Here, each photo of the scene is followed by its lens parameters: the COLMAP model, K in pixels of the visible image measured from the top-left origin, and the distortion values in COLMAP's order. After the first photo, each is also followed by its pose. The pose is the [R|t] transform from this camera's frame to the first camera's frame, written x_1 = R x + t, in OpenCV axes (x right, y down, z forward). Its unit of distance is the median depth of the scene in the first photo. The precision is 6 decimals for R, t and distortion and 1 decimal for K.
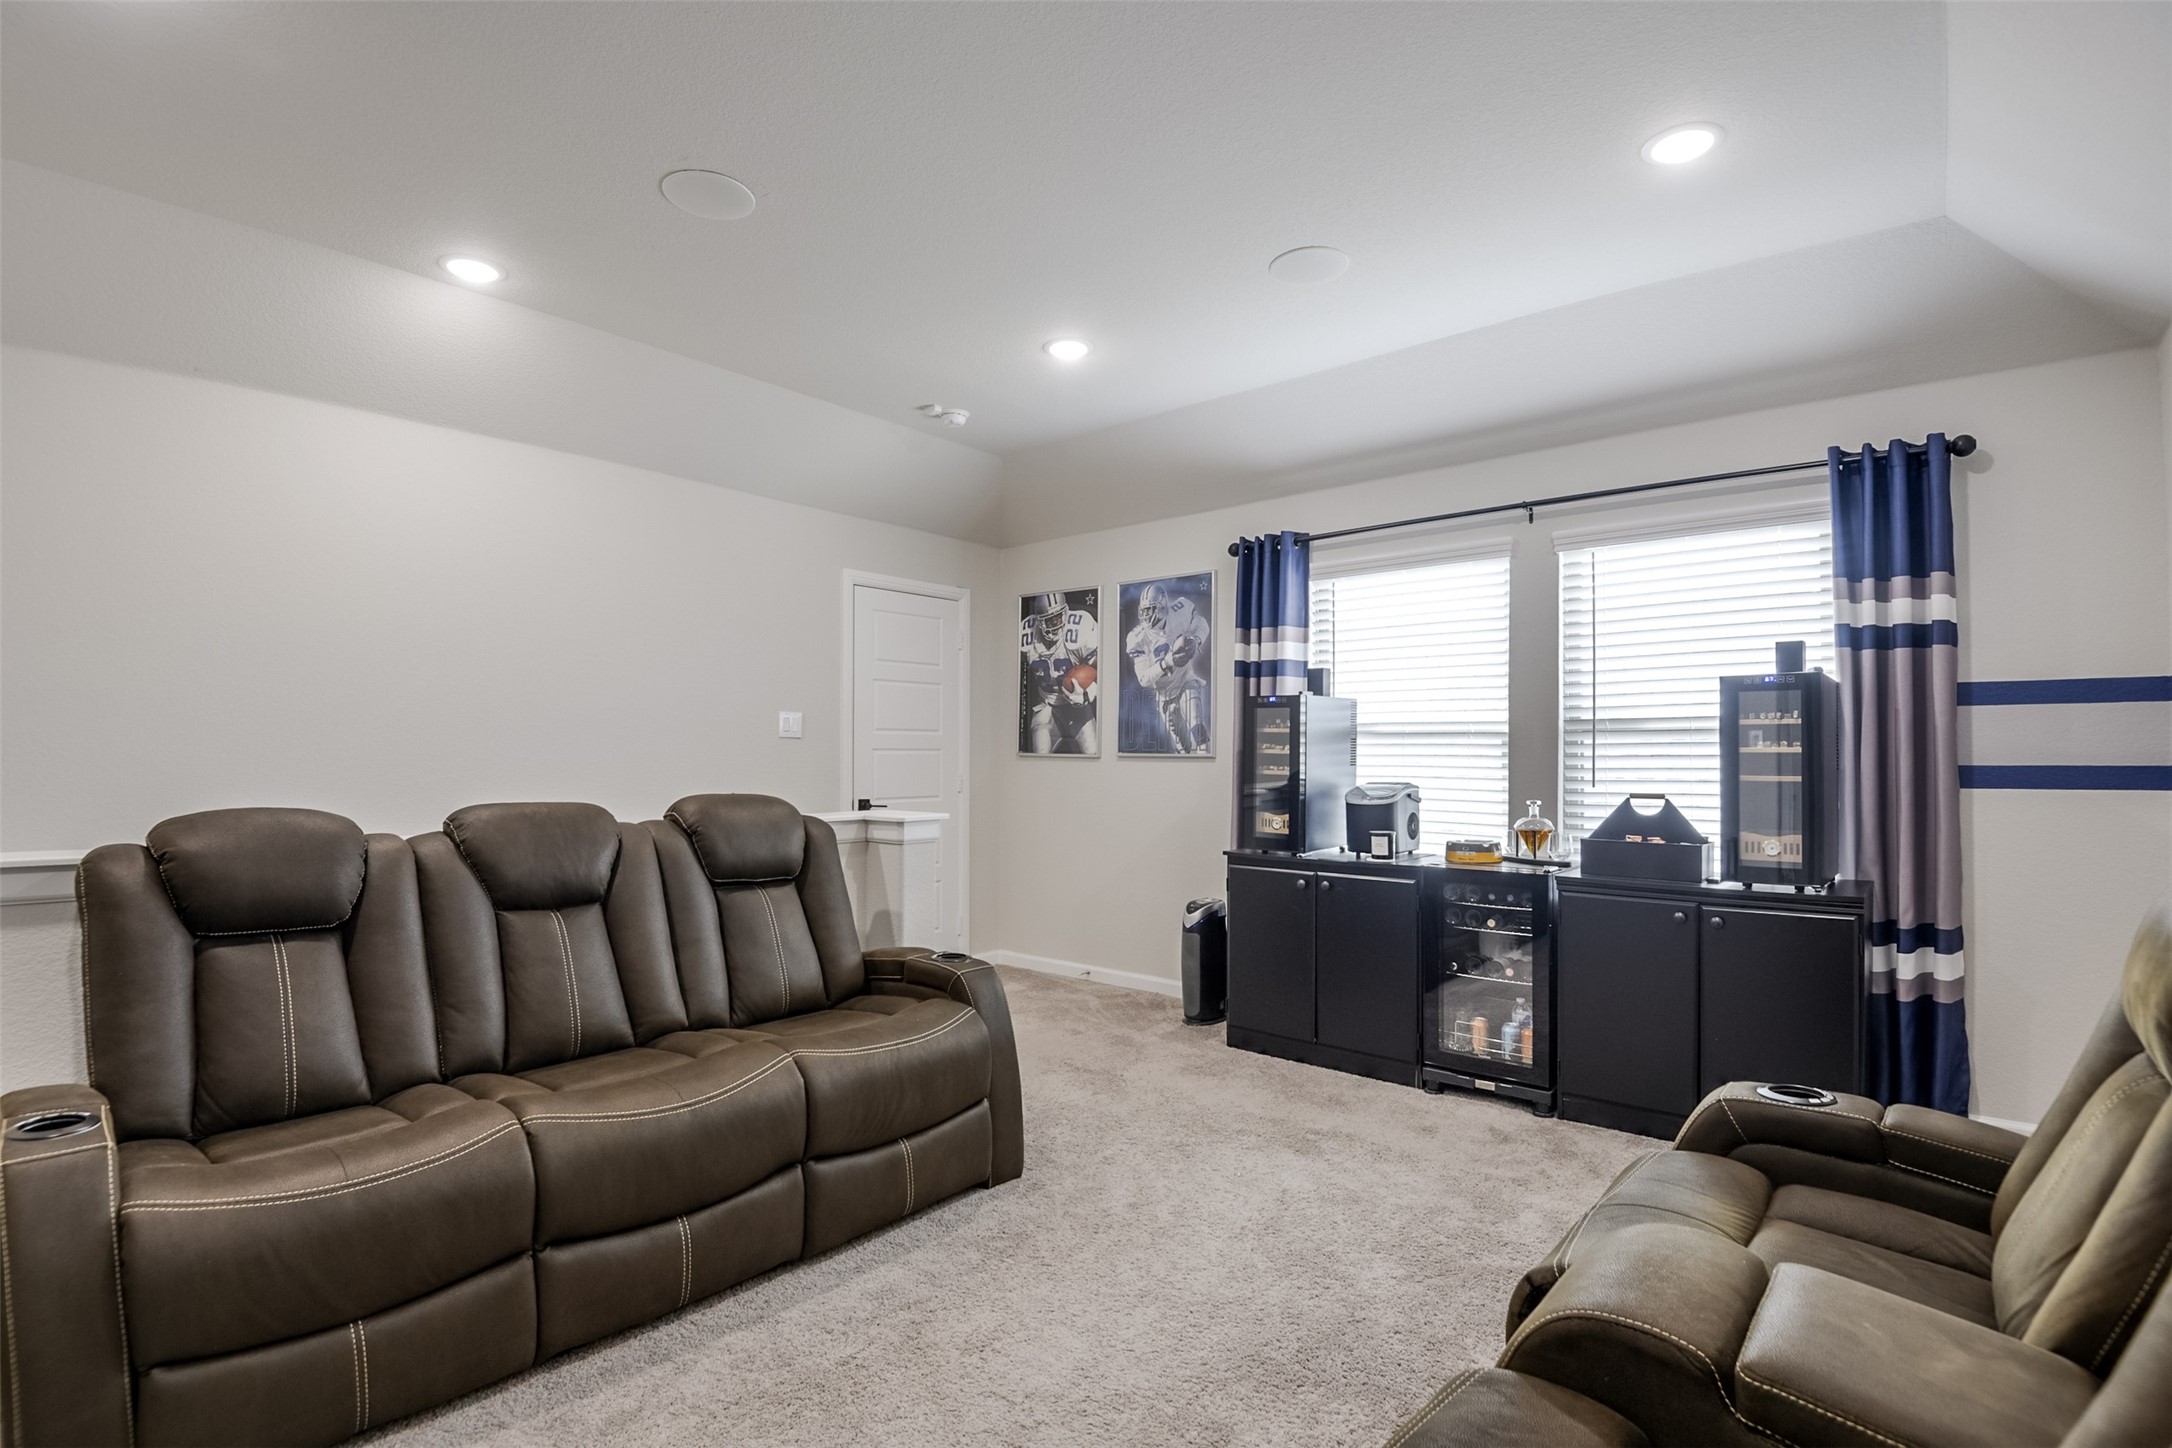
lens RADIAL K [[1050.7, 0, 1089.2], [0, 1050.7, 772.1], [0, 0, 1]] dist [0.000613, -0.026681]
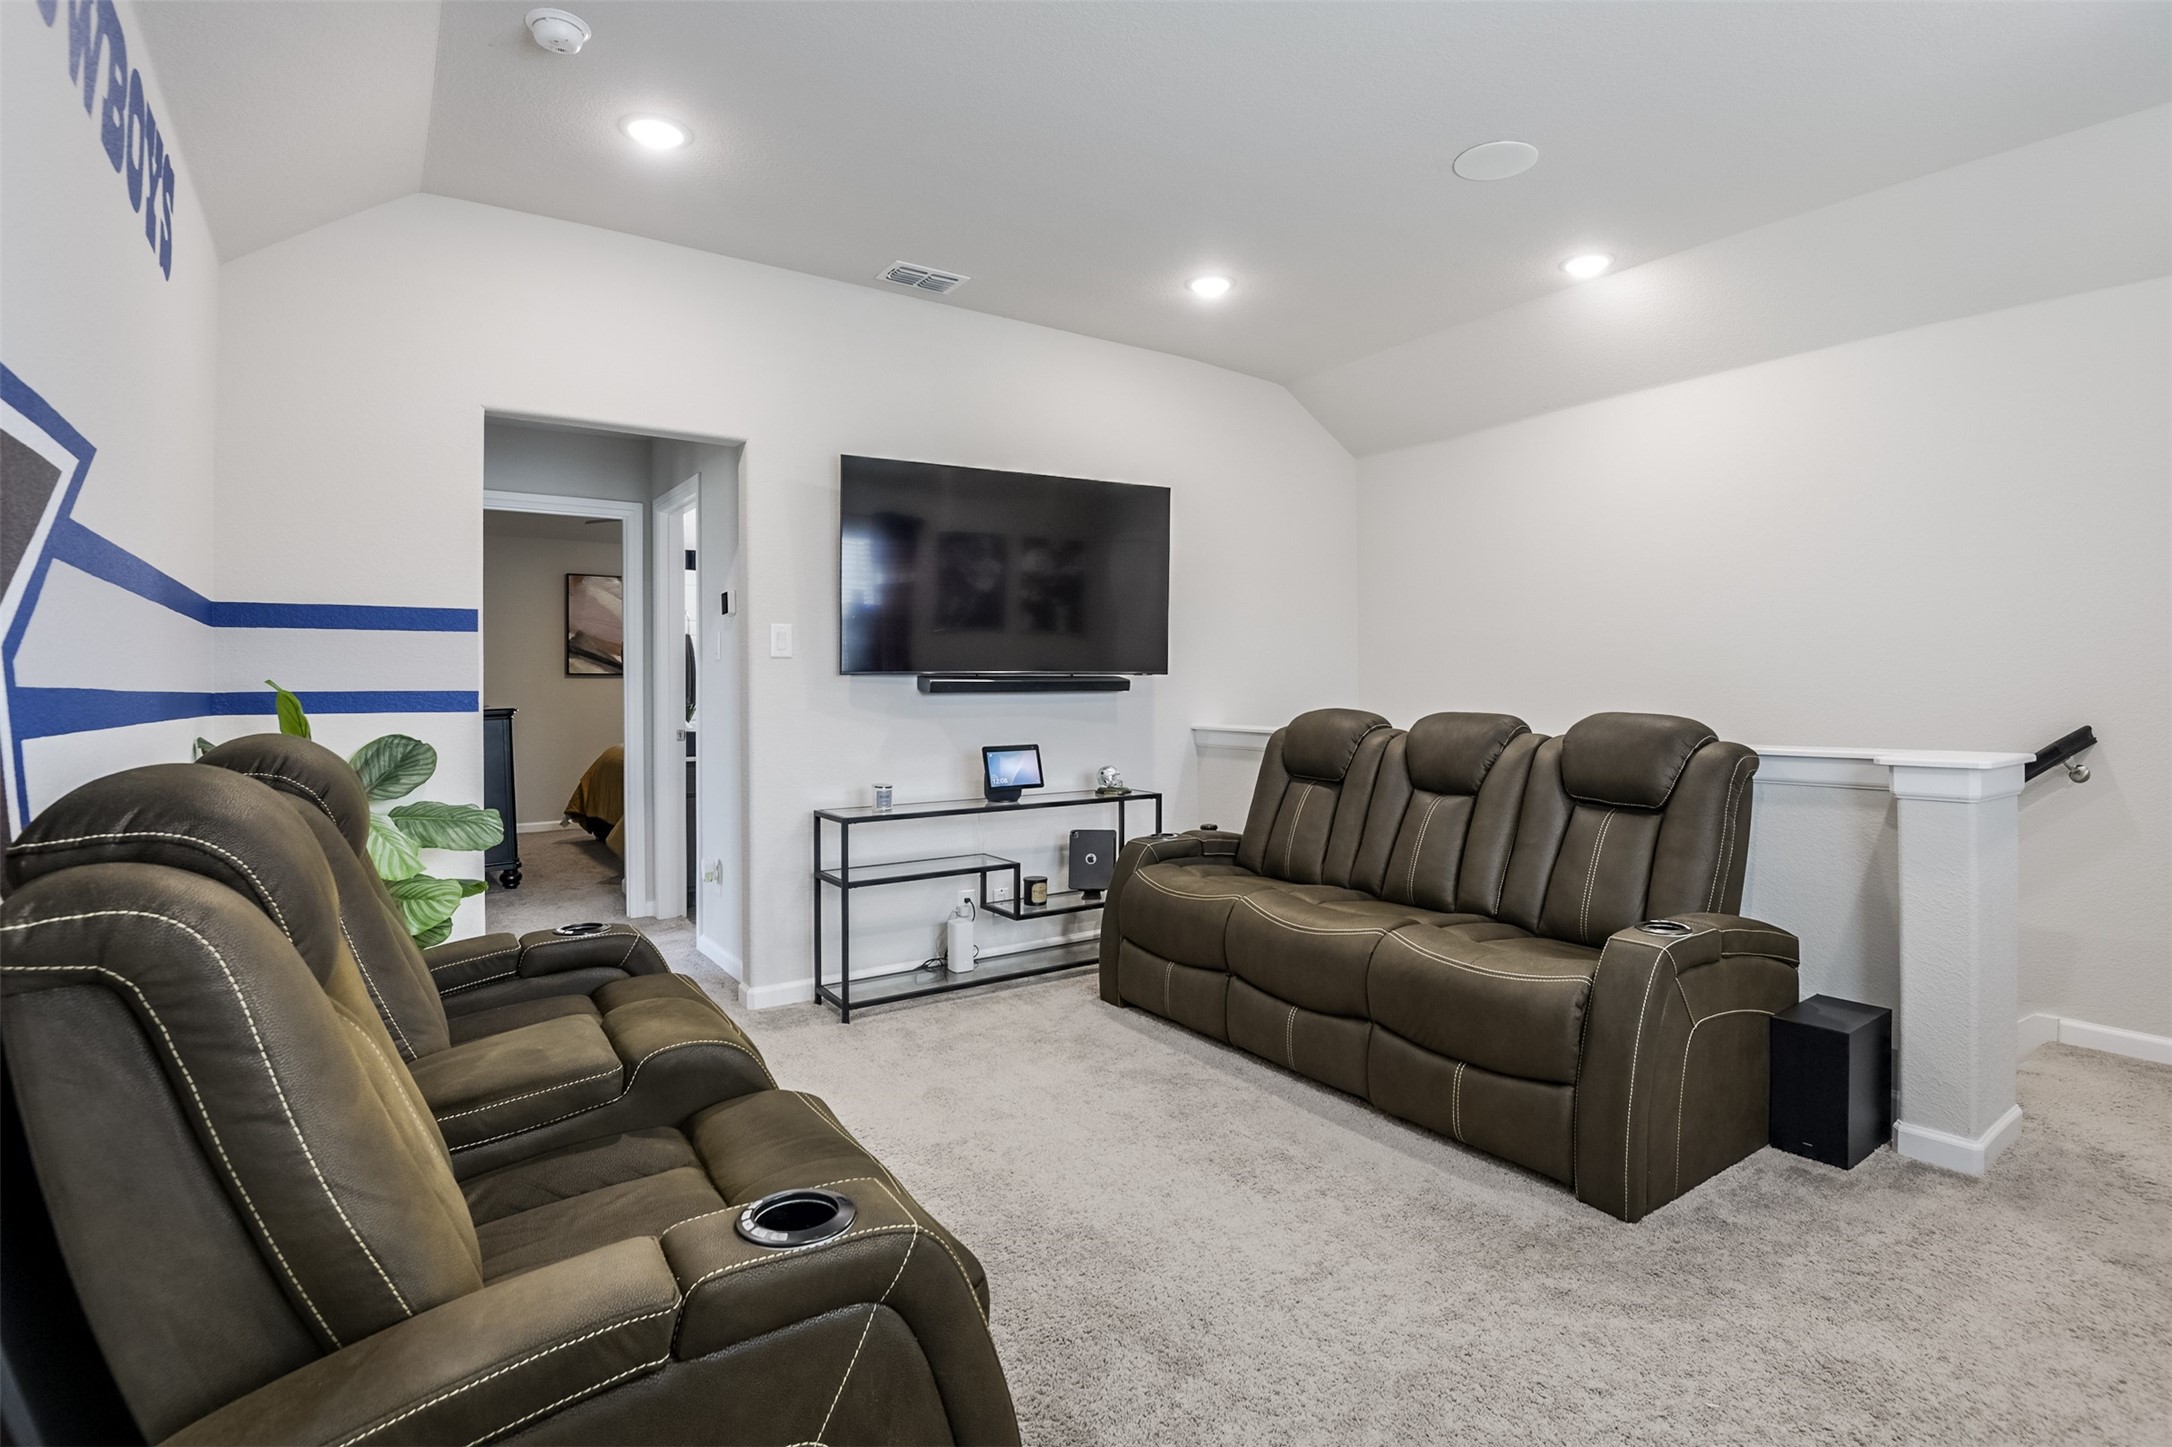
lens RADIAL K [[999.8, 0, 1091.9], [0, 999.8, 719.2], [0, 0, 1]] dist [0.027109, -0.048200]
pose [[-0.230047, 0.048830, -0.971954, 0.760986], [0.005346, 0.998789, 0.048913, -0.024860], [0.973165, 0.006056, -0.230030, 0.816491]]
